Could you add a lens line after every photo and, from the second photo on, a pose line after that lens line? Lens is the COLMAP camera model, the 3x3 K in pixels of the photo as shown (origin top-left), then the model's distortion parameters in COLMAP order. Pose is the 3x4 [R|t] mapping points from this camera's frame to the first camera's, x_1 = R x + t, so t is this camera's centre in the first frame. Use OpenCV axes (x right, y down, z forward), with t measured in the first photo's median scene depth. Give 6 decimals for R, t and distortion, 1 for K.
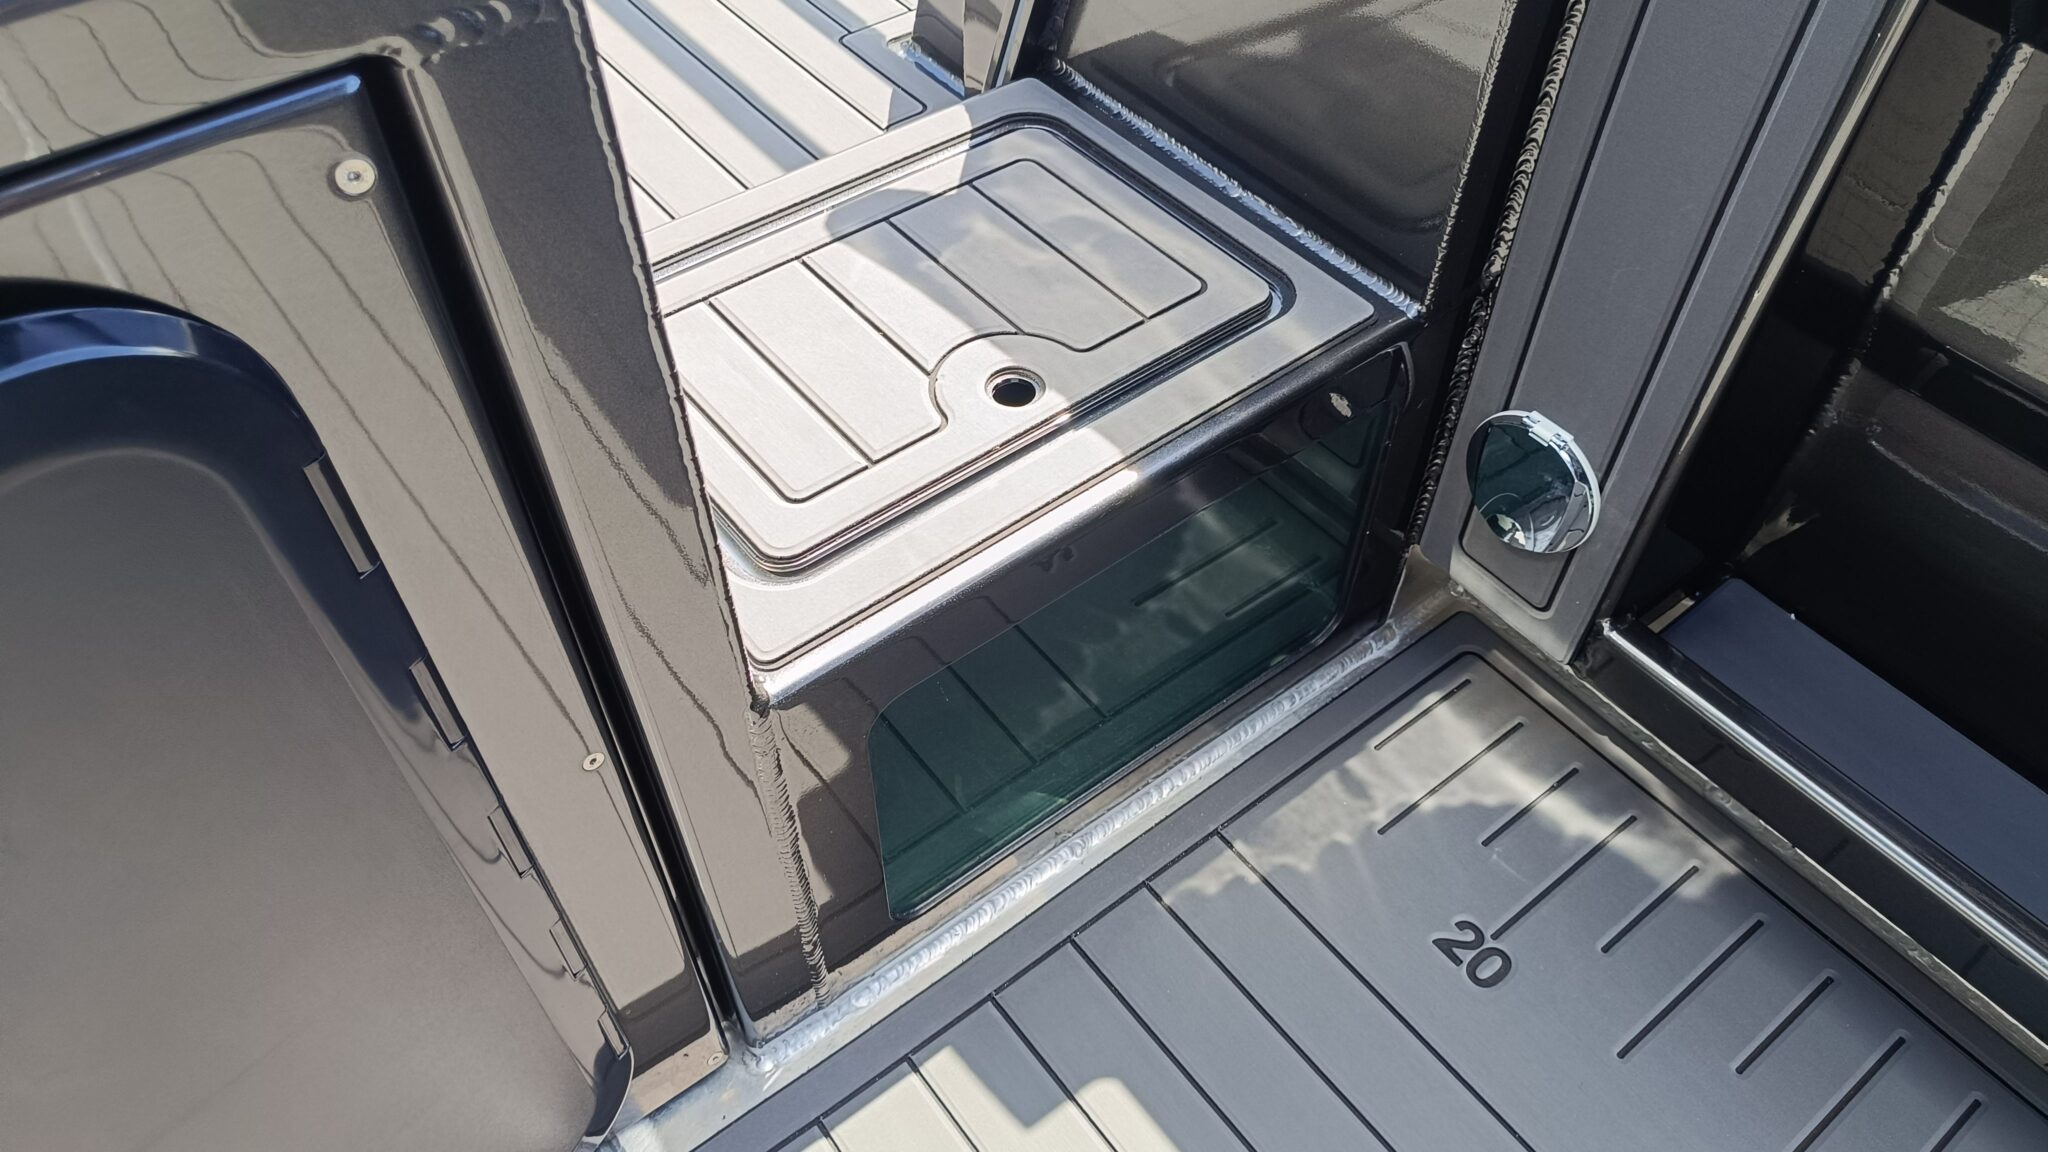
lens RADIAL K [[1440.1, 0, 1026.0], [0, 1440.1, 569.6], [0, 0, 1]] dist [0.009730, -0.012123]
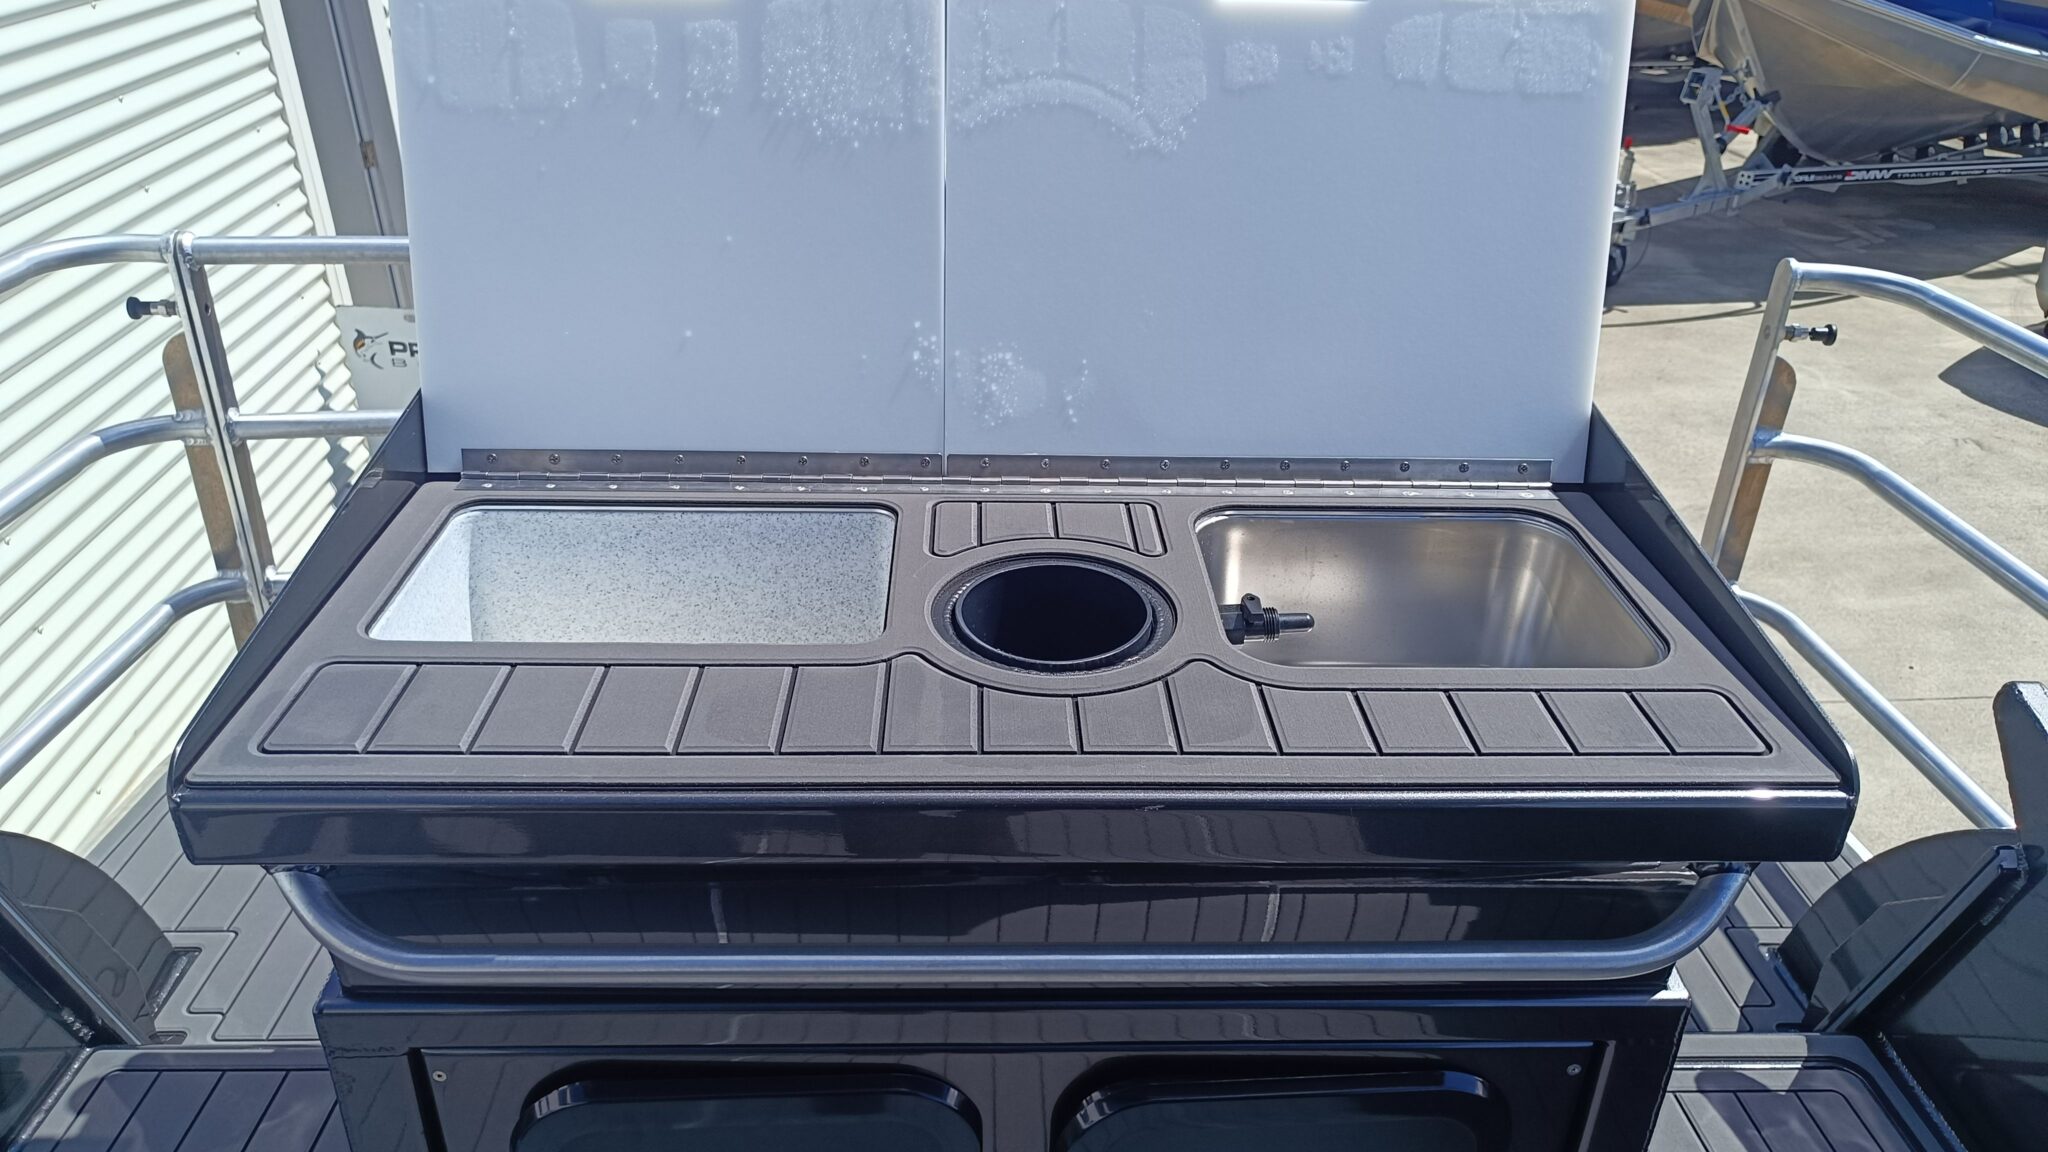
lens RADIAL K [[1440.1, 0, 1026.0], [0, 1440.1, 569.6], [0, 0, 1]] dist [0.009730, -0.012123]
pose [[0.804241, 0.289395, -0.519083, -0.060694], [-0.472588, 0.841024, -0.263323, 0.072920], [0.360357, 0.457088, 0.813151, -0.886064]]
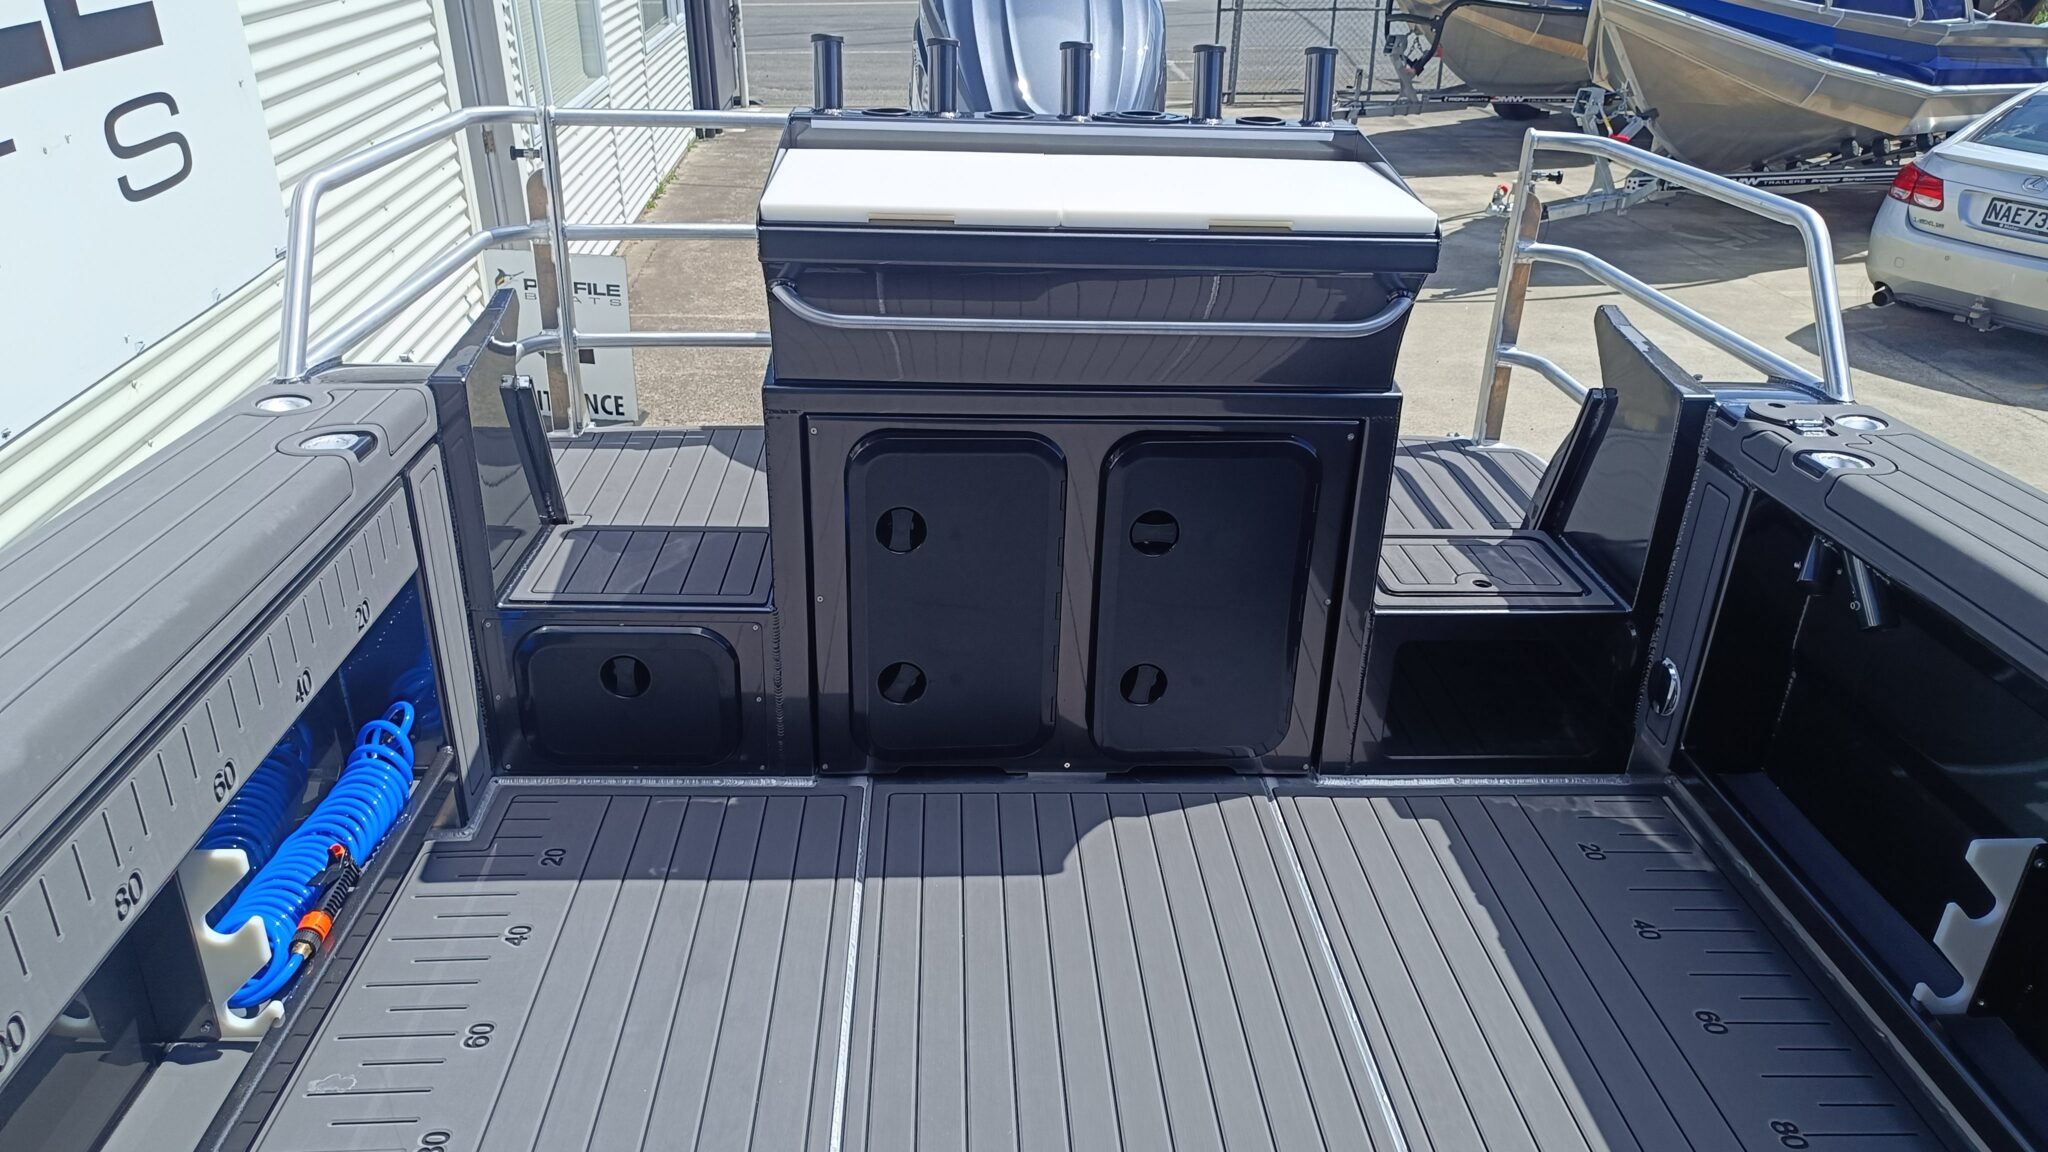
lens RADIAL K [[1440.1, 0, 1026.0], [0, 1440.1, 569.6], [0, 0, 1]] dist [0.009730, -0.012123]
pose [[0.820176, 0.258181, -0.510543, 0.661550], [-0.454326, 0.836280, -0.306959, 1.086296], [0.347706, 0.483713, 0.803195, -1.631168]]
